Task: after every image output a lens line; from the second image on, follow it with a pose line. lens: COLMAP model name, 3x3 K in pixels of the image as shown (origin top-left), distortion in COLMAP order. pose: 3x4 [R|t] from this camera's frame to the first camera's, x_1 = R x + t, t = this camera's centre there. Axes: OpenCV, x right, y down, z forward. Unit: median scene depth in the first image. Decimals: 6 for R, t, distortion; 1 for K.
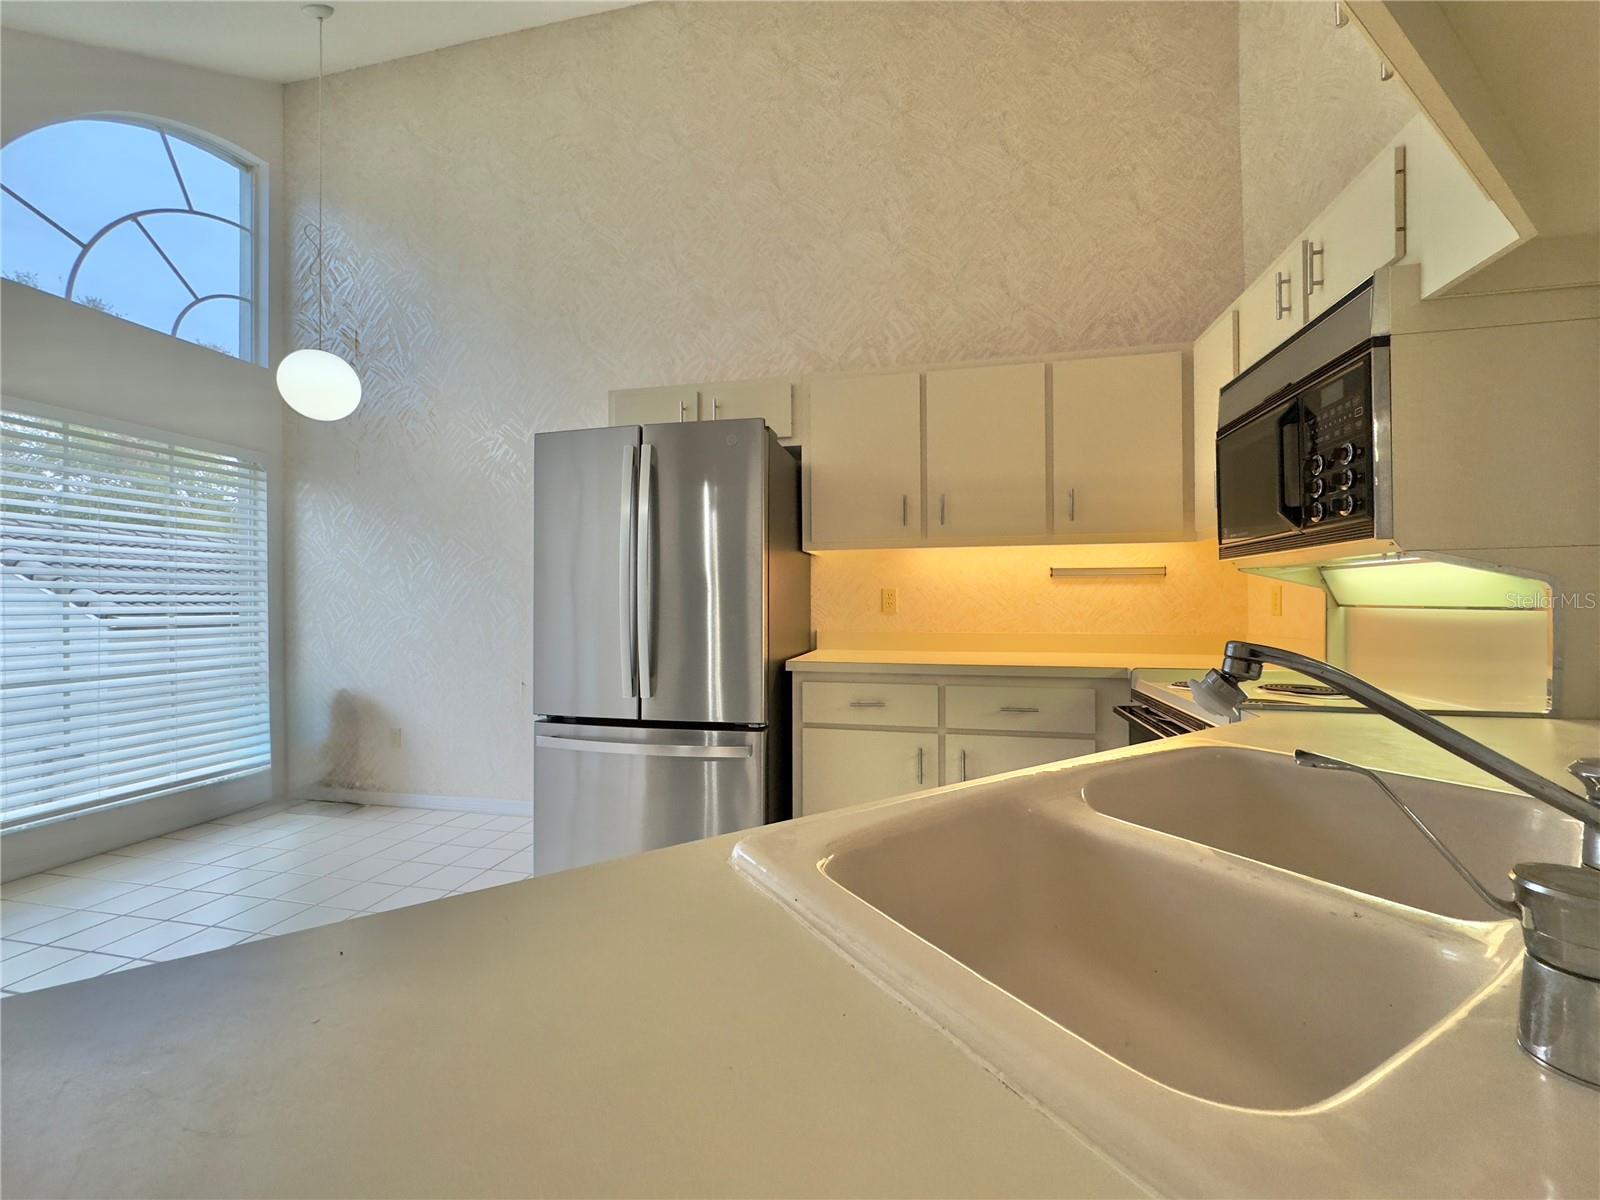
lens RADIAL K [[648.5, 0, 807.3], [0, 648.5, 599.7], [0, 0, 1]] dist [0.000412, 0.001292]
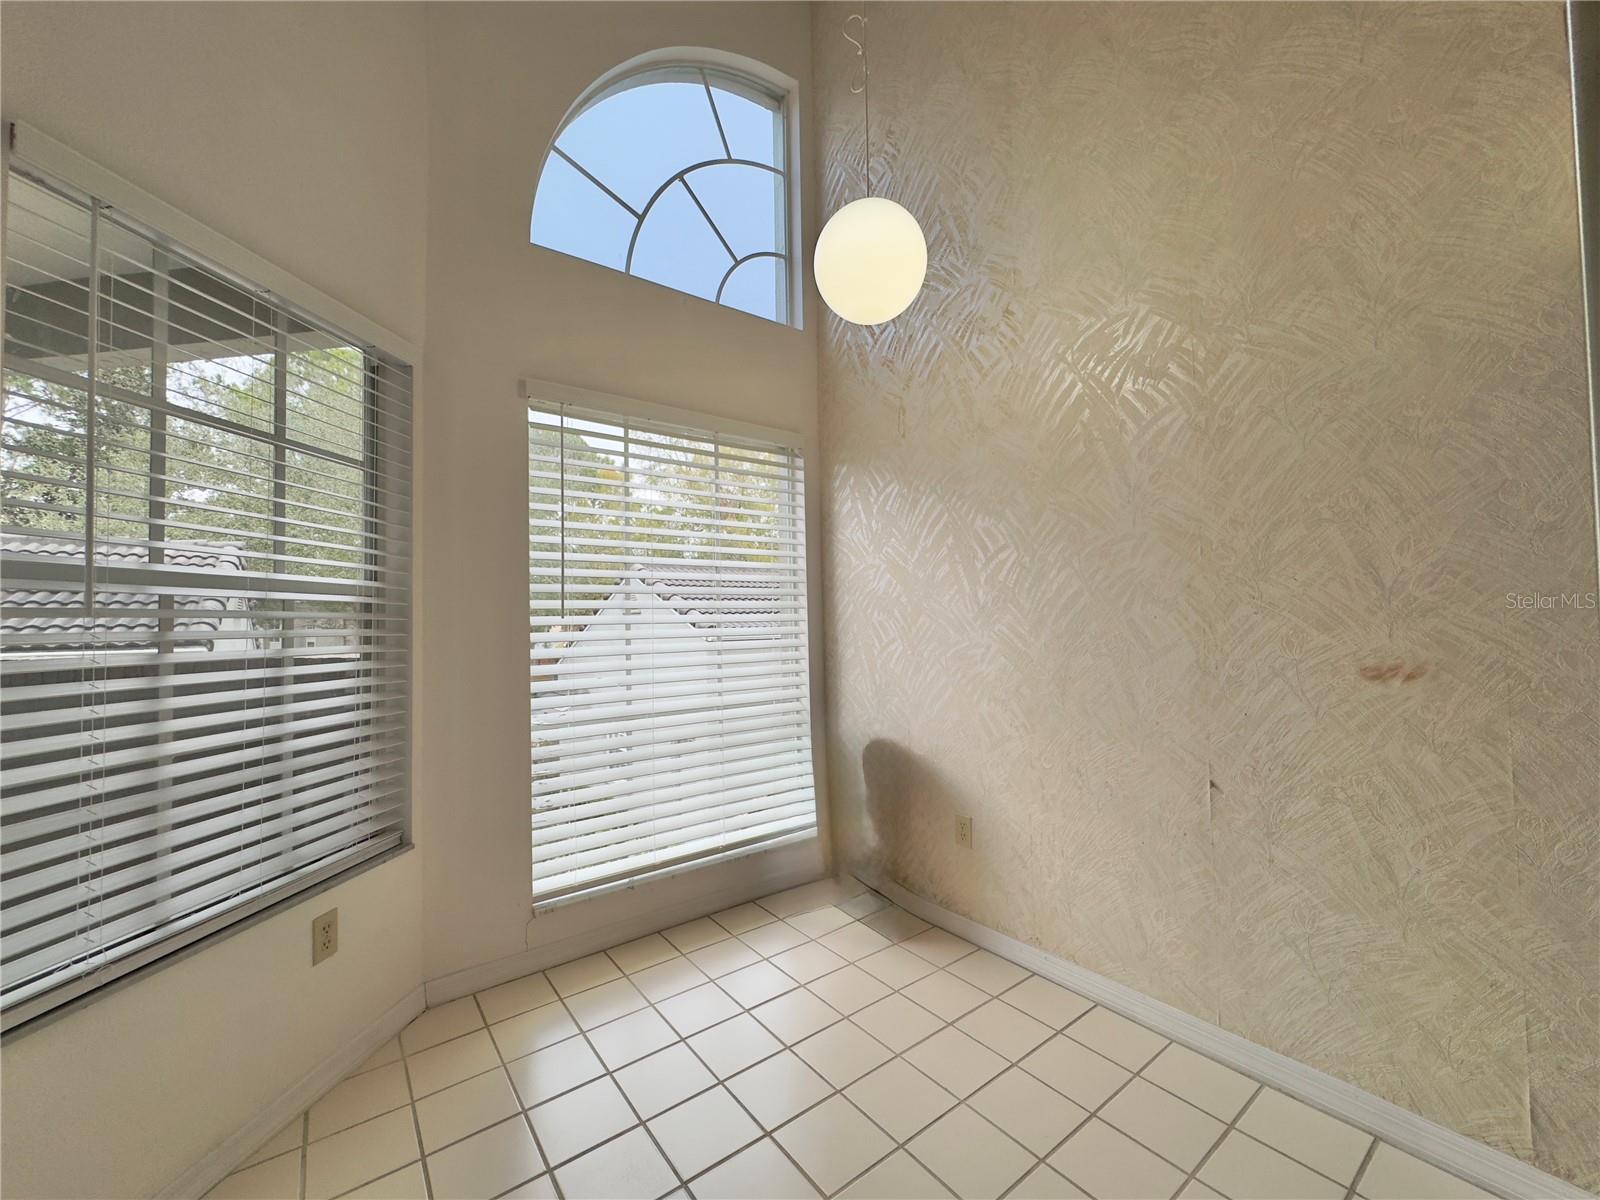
lens RADIAL K [[648.5, 0, 800.1], [0, 648.5, 597.7], [0, 0, 1]] dist [0.000412, 0.001292]
pose [[0.764866, -0.031932, -0.643398, -0.340197], [0.019026, 0.999455, -0.026986, -0.004034], [0.643909, 0.008399, 0.765056, 0.401986]]
